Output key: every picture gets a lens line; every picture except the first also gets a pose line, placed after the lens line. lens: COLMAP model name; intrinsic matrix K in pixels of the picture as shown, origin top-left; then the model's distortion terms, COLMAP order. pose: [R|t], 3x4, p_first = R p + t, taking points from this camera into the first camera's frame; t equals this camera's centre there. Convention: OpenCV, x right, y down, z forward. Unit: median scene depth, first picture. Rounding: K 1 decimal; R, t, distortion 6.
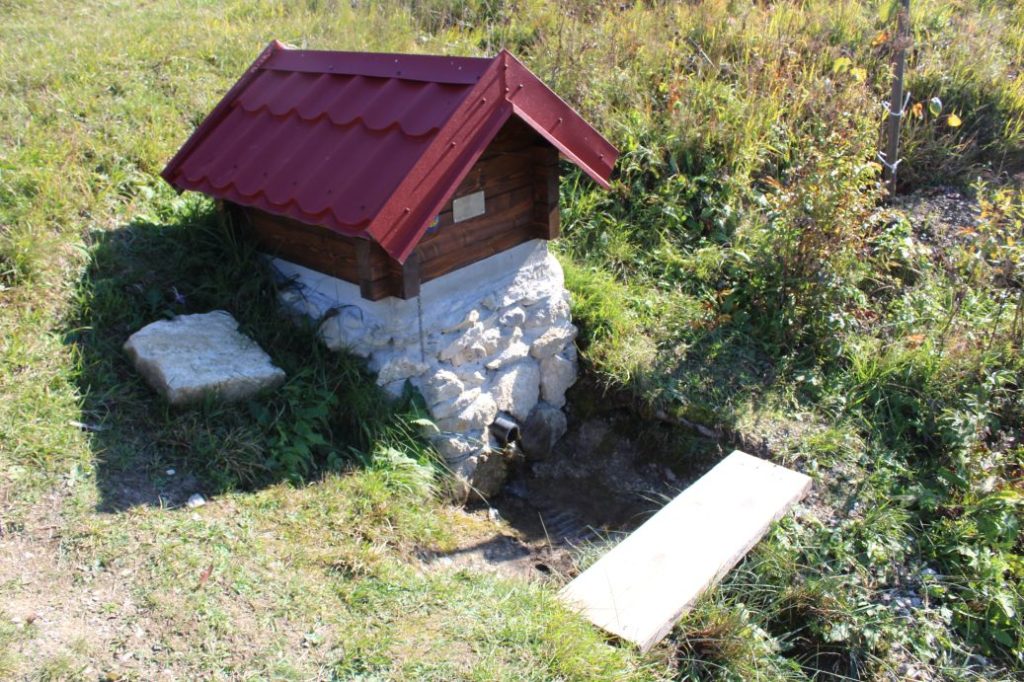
lens RADIAL K [[834.2, 0, 512.0], [0, 834.2, 341.0], [0, 0, 1]] dist [-0.150705, 0.117852]
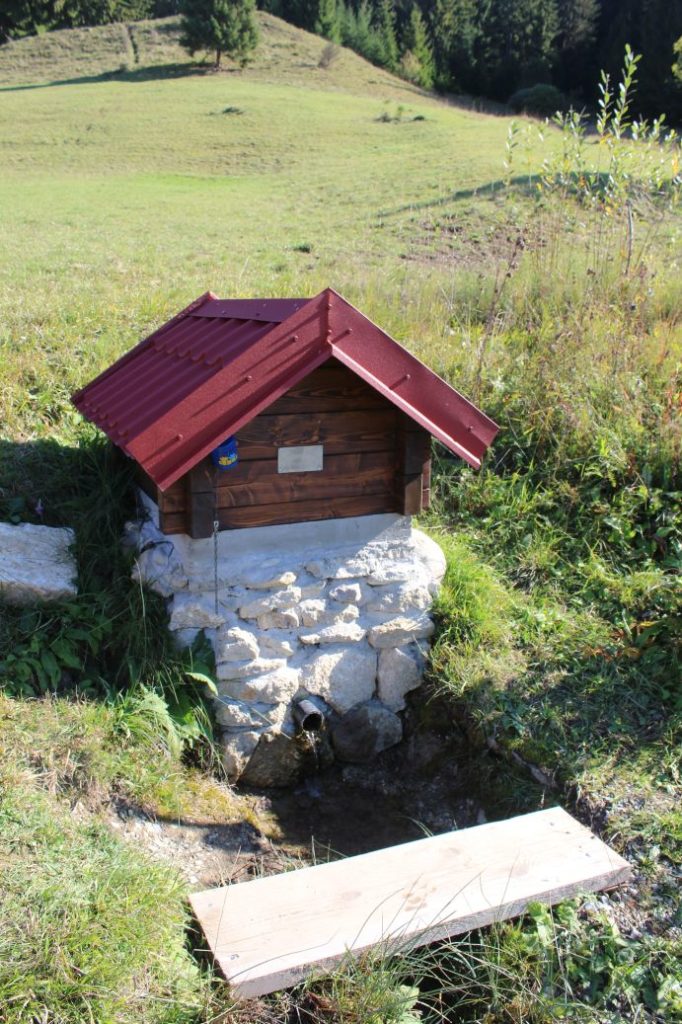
lens RADIAL K [[834.2, 0, 341.0], [0, 834.2, 512.0], [0, 0, 1]] dist [-0.150705, 0.117852]
pose [[0.915962, 0.145422, -0.373987, 0.321752], [-0.212787, 0.966212, -0.145451, 0.019214], [0.340199, 0.212807, 0.915957, 0.165471]]
